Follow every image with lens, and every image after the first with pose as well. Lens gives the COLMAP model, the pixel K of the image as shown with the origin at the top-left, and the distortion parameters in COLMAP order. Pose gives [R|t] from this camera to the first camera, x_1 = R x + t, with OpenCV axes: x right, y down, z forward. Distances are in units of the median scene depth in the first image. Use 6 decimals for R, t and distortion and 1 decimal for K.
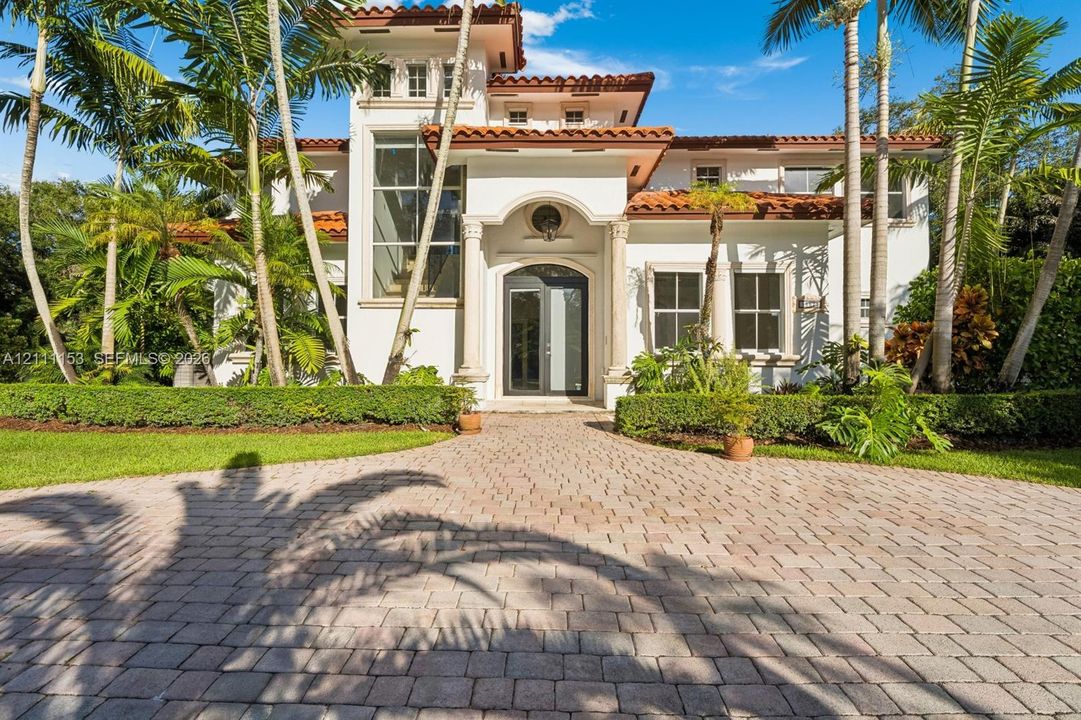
lens RADIAL K [[489.8, 0, 540.2], [0, 489.8, 358.2], [0, 0, 1]] dist [-0.003170, -0.000319]
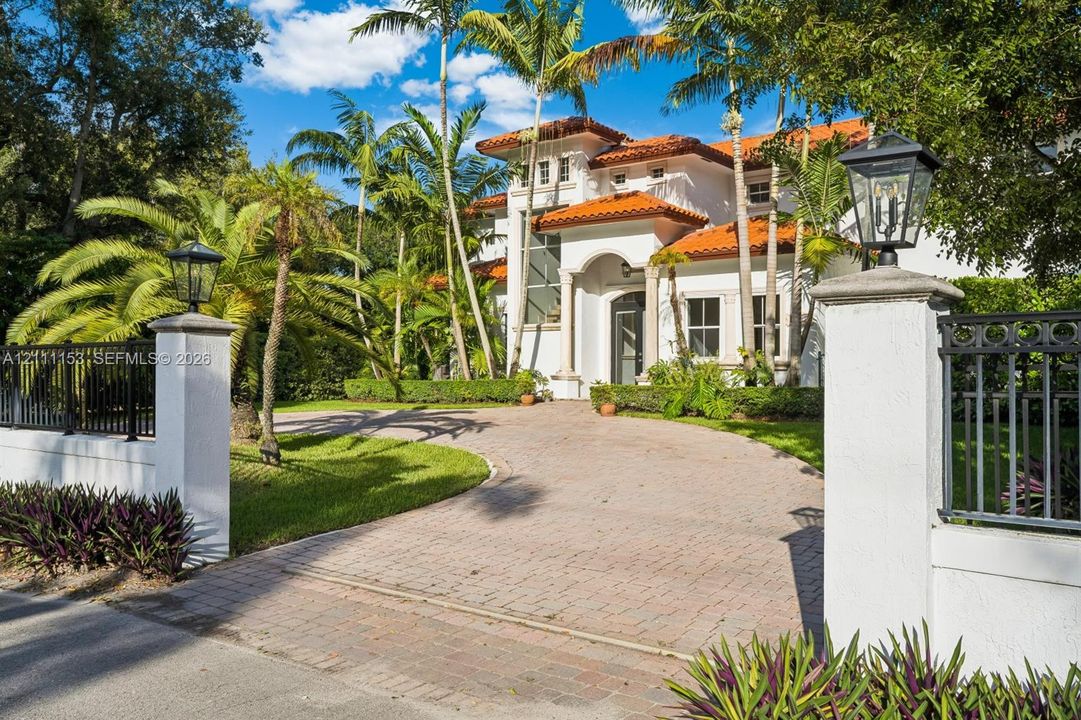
lens RADIAL K [[847.7, 0, 541.2], [0, 847.7, 357.6], [0, 0, 1]] dist [0.012667, -0.005314]
pose [[0.812830, -0.007835, -0.582448, 1.201350], [0.004074, 0.999962, -0.007766, -0.000795], [0.582486, 0.003940, 0.812831, -1.046997]]
